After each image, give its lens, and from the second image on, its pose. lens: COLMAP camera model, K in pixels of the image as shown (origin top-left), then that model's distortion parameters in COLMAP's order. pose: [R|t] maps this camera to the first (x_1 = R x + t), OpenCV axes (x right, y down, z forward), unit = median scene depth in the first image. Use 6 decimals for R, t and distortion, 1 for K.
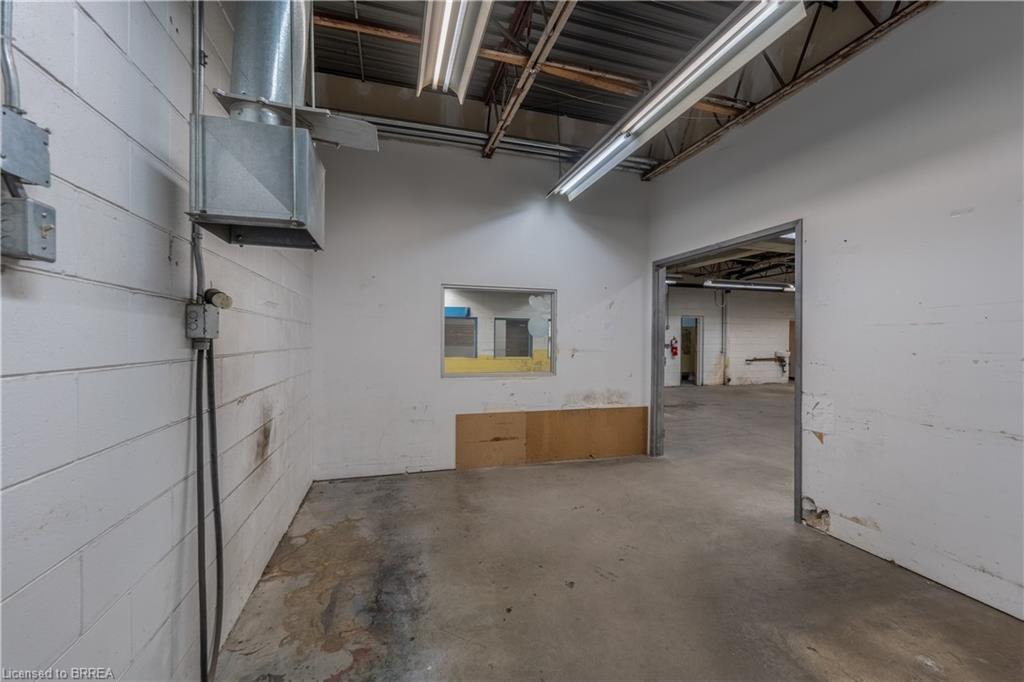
lens RADIAL K [[407.9, 0, 512.0], [0, 407.9, 341.0], [0, 0, 1]] dist [0.000542, -0.000063]
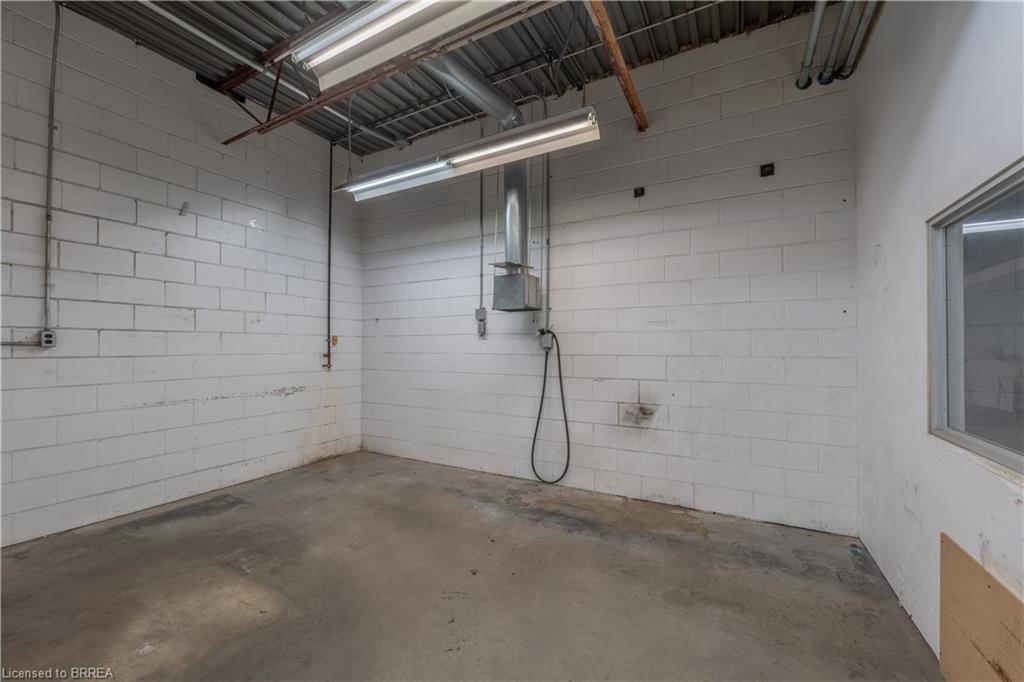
lens RADIAL K [[407.9, 0, 512.0], [0, 407.9, 341.0], [0, 0, 1]] dist [0.000542, -0.000063]
pose [[-0.718623, -0.019030, -0.695139, 0.754780], [-0.006519, 0.999766, -0.020630, 0.007400], [0.695369, -0.010294, -0.718579, 1.676541]]
